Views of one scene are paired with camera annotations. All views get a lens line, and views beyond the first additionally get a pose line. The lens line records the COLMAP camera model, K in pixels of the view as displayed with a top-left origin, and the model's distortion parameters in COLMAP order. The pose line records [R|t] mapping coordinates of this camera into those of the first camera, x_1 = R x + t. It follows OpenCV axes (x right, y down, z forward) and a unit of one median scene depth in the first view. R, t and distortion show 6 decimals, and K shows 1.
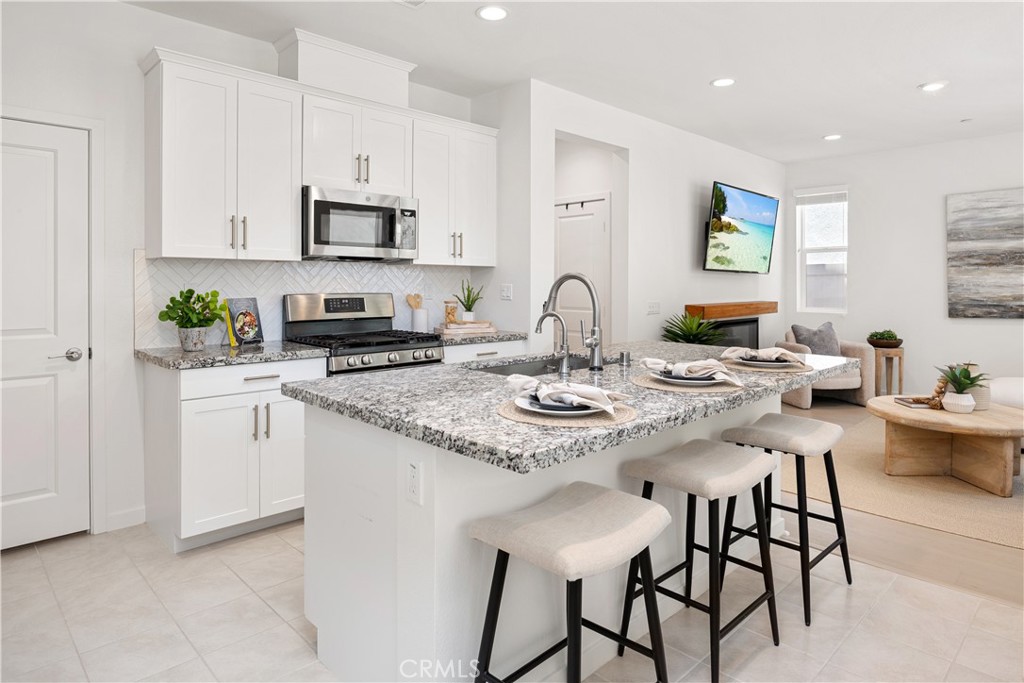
lens RADIAL K [[590.7, 0, 507.8], [0, 590.7, 288.6], [0, 0, 1]] dist [0.002076, 0.000397]
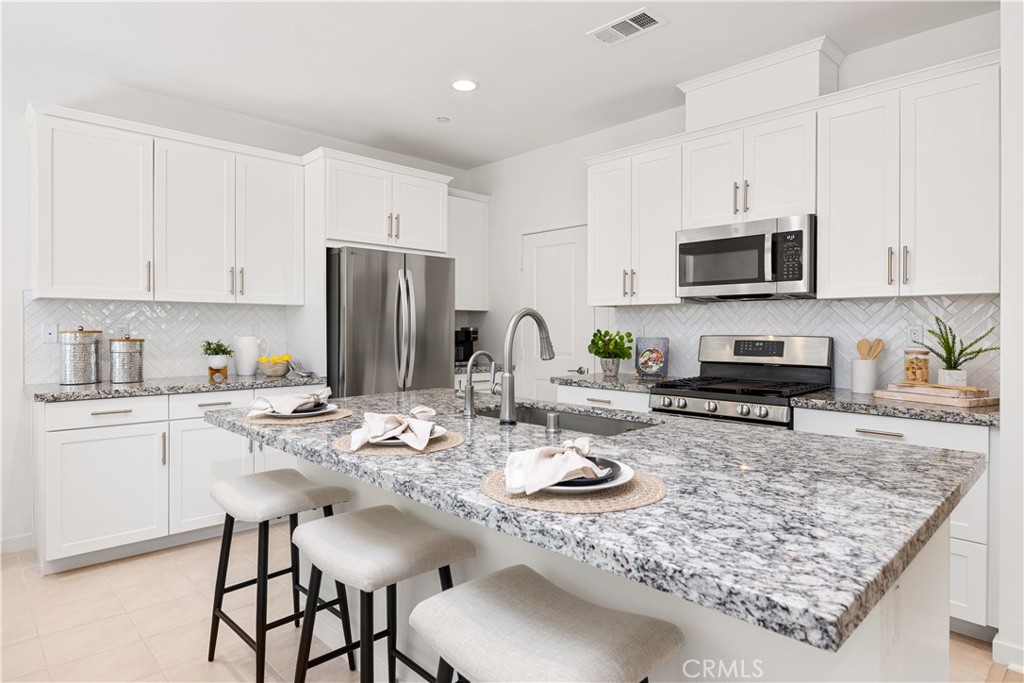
lens RADIAL K [[598.8, 0, 509.2], [0, 598.8, 327.7], [0, 0, 1]] dist [0.029069, 0.000012]
pose [[0.006643, 0.003365, -0.999972, 0.745063], [-0.004205, 0.999986, 0.003337, -0.005974], [0.999969, 0.004183, 0.006657, 0.708918]]
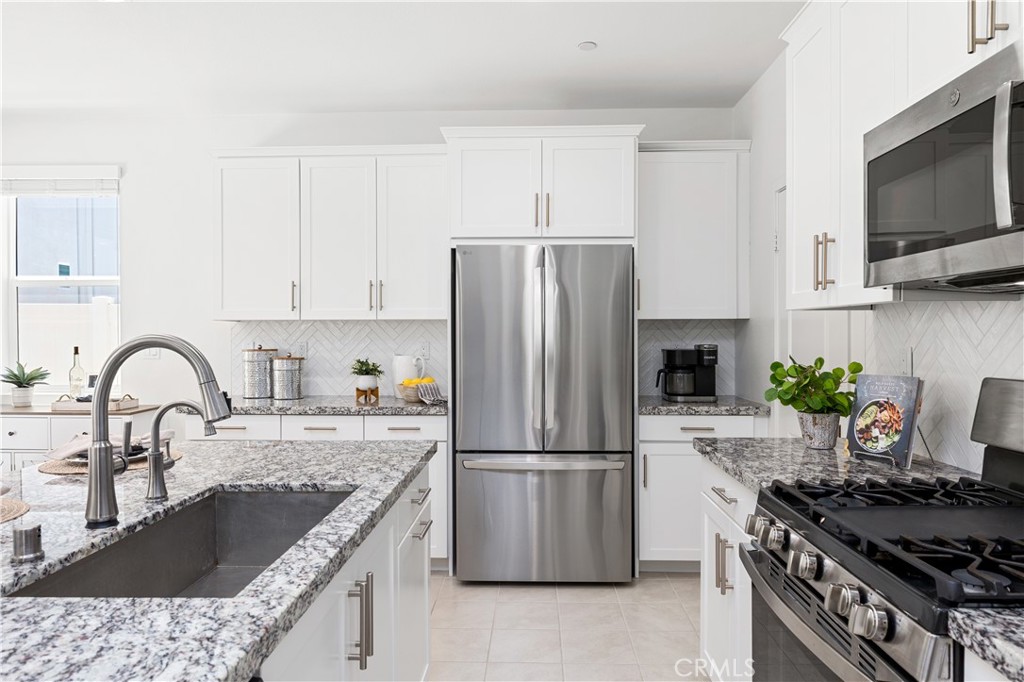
lens RADIAL K [[657.1, 0, 512.0], [0, 657.1, 341.0], [0, 0, 1]] dist [-0.001405, -0.000903]
pose [[-0.715077, 0.012841, -0.698928, 0.216368], [0.003497, 0.999884, 0.014792, -0.025859], [0.699037, 0.008133, -0.715039, 1.193274]]
